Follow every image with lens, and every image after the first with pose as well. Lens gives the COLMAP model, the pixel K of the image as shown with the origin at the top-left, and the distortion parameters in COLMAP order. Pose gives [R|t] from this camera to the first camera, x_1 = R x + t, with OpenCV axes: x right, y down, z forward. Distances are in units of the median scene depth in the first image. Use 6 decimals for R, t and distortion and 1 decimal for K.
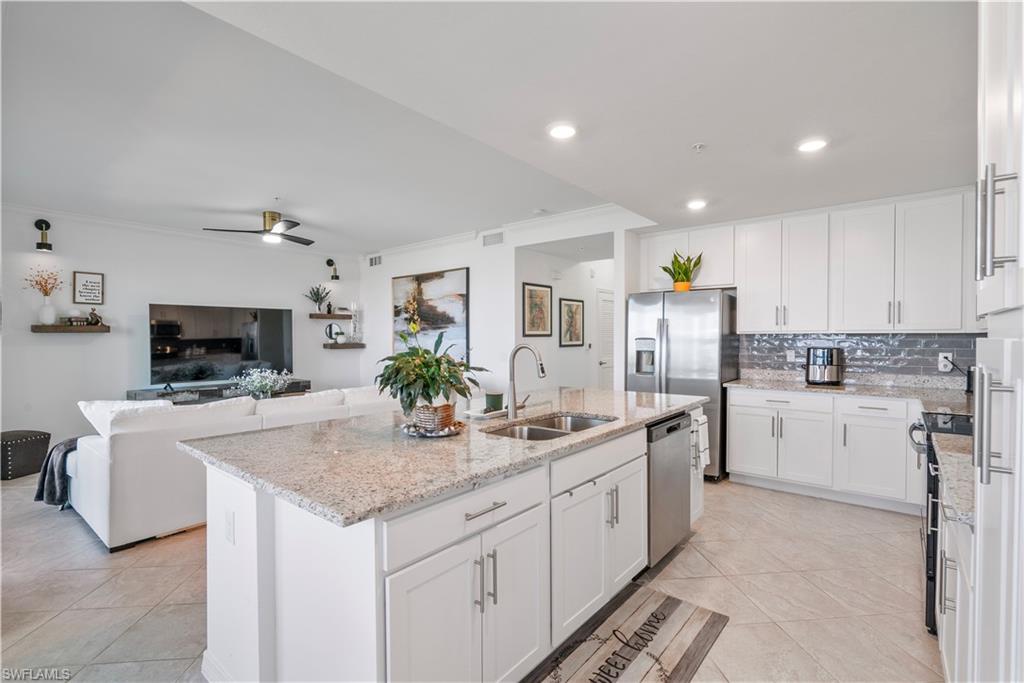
lens RADIAL K [[474.7, 0, 512.0], [0, 474.7, 341.5], [0, 0, 1]] dist [0.003901, 0.000694]
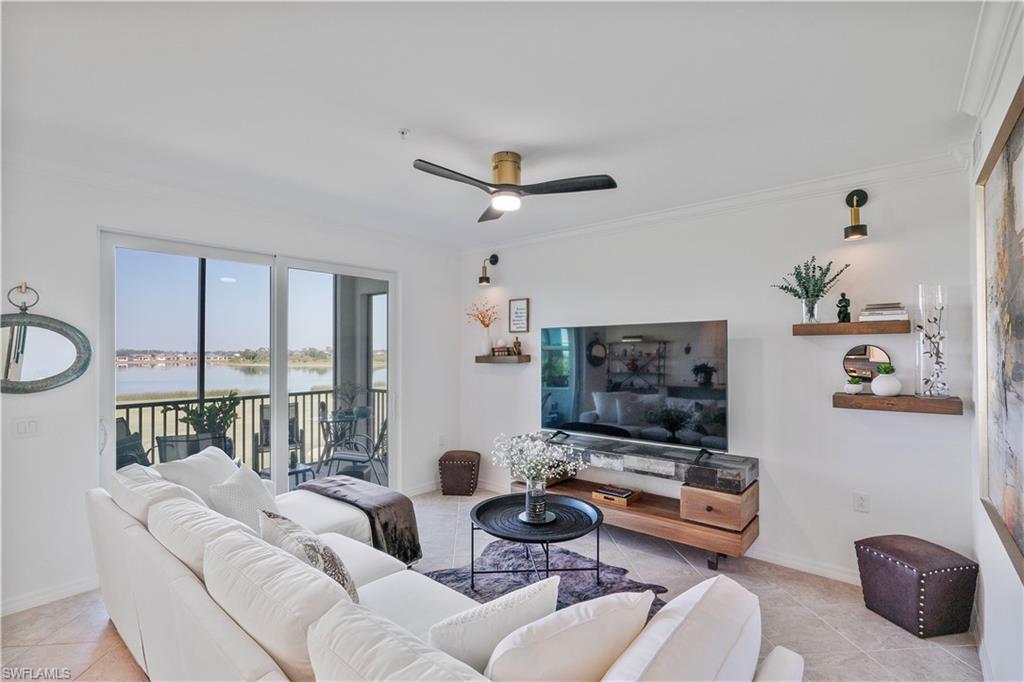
lens RADIAL K [[463.5, 0, 512.0], [0, 463.5, 341.0], [0, 0, 1]] dist [0.000351, -0.000095]
pose [[-0.019903, -0.009213, -0.999759, 0.028256], [-0.000368, 0.999958, -0.009207, -0.038721], [0.999802, 0.000185, -0.019905, 0.738684]]
